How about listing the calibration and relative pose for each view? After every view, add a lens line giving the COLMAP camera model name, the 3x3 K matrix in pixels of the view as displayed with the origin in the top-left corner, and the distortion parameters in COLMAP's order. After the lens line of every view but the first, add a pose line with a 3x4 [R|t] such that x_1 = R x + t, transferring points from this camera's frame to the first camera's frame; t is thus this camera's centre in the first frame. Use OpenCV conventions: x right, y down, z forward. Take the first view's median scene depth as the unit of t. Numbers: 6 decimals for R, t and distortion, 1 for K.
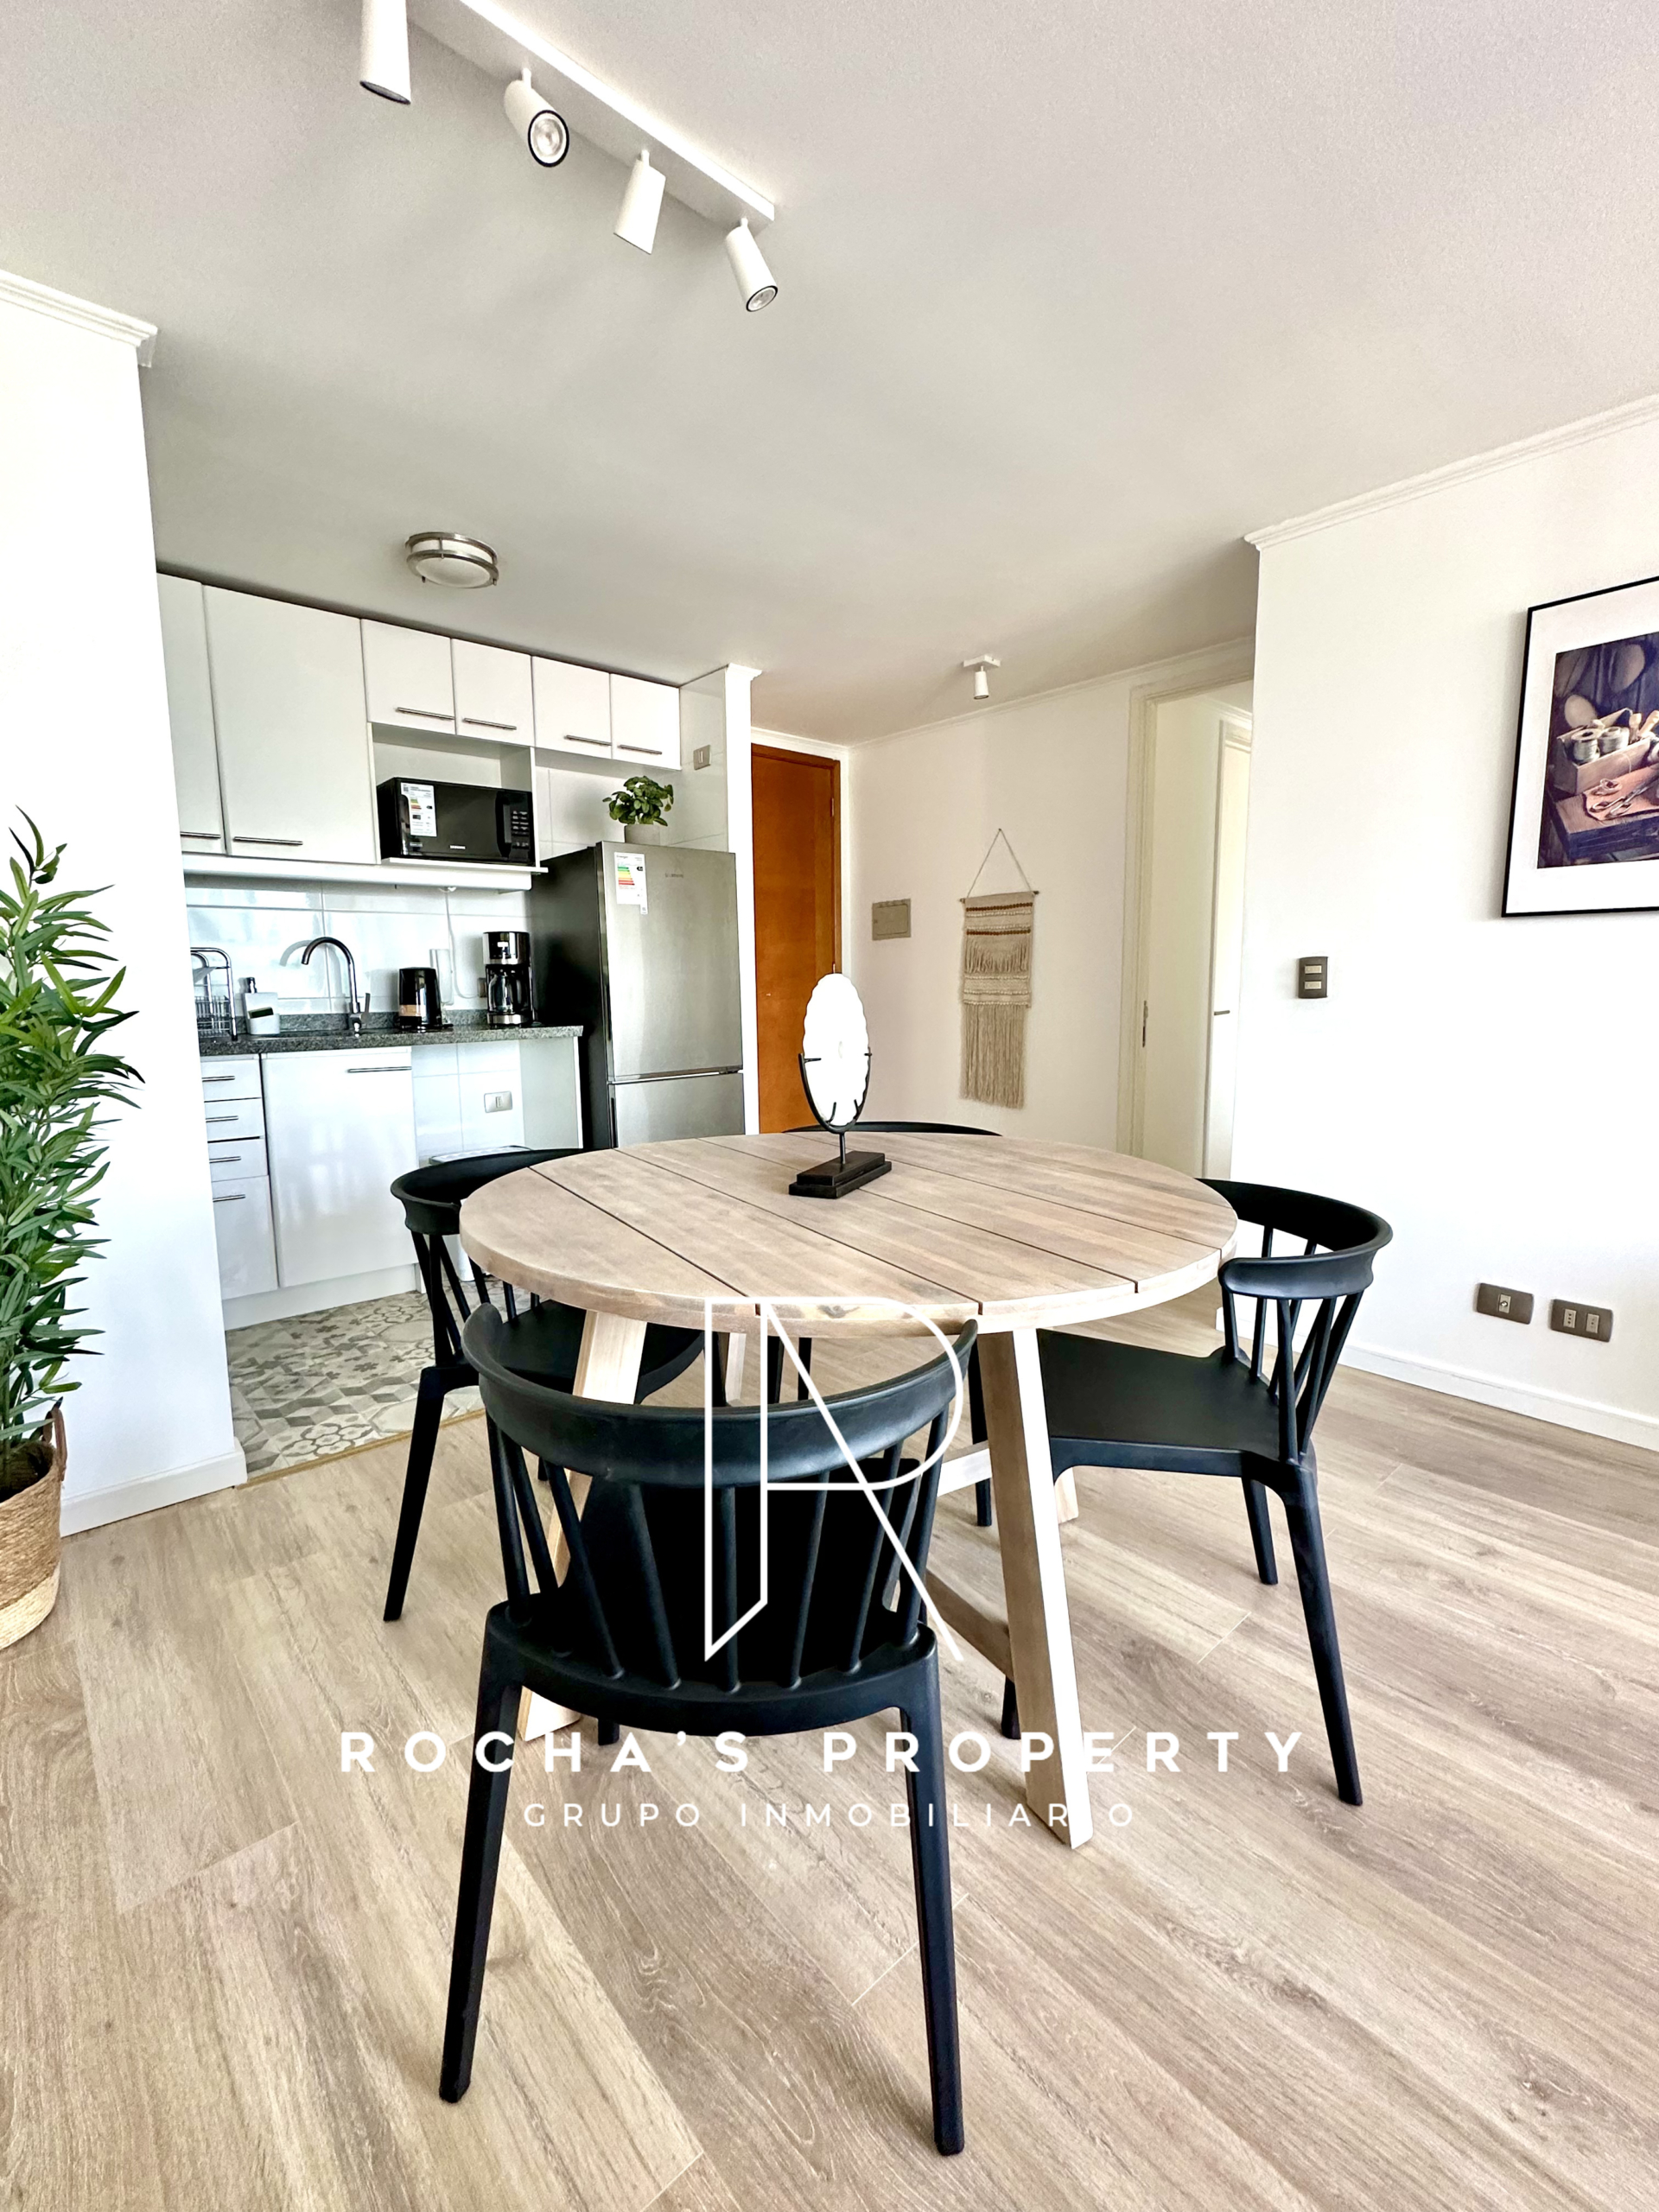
lens RADIAL K [[968.4, 0, 830.5], [0, 968.4, 1106.1], [0, 0, 1]] dist [-0.000258, -0.000006]
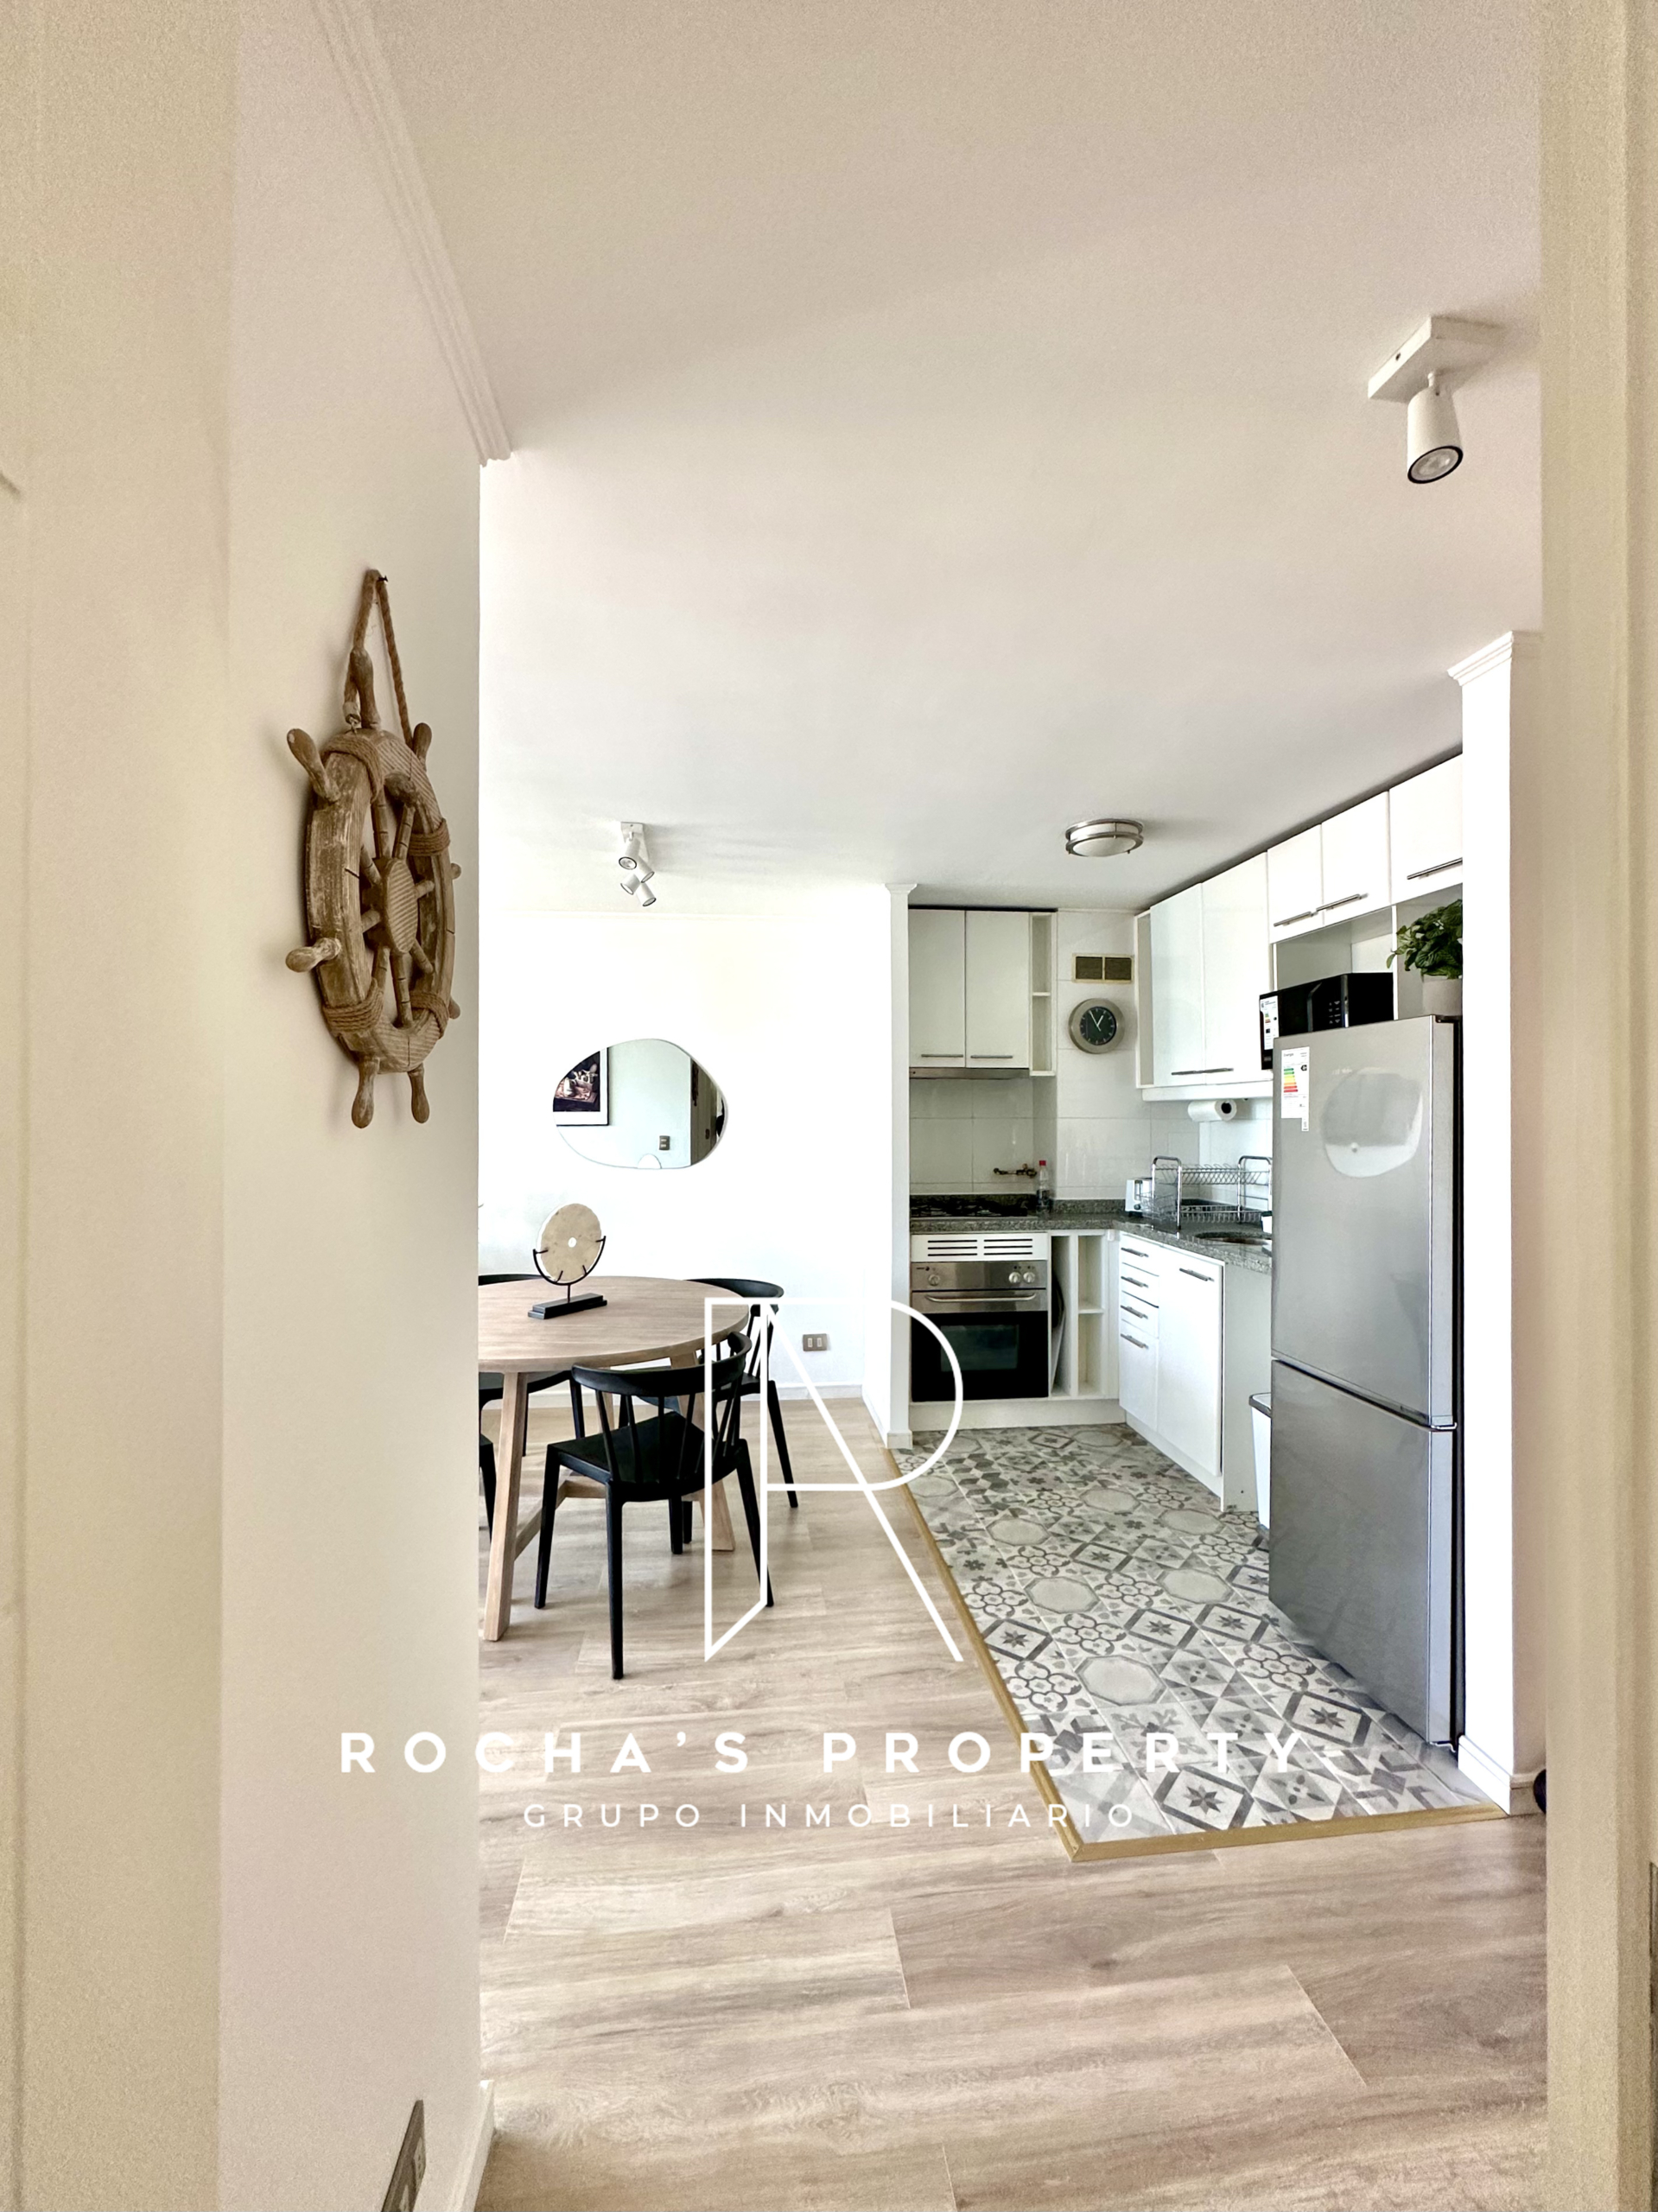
lens RADIAL K [[895.9, 0, 827.2], [0, 895.9, 1109.7], [0, 0, 1]] dist [-0.002851, -0.000116]
pose [[-0.572659, 0.004731, -0.819780, 0.641096], [-0.104817, 0.991353, 0.078942, -0.280686], [0.813065, 0.131134, -0.567212, 1.328638]]
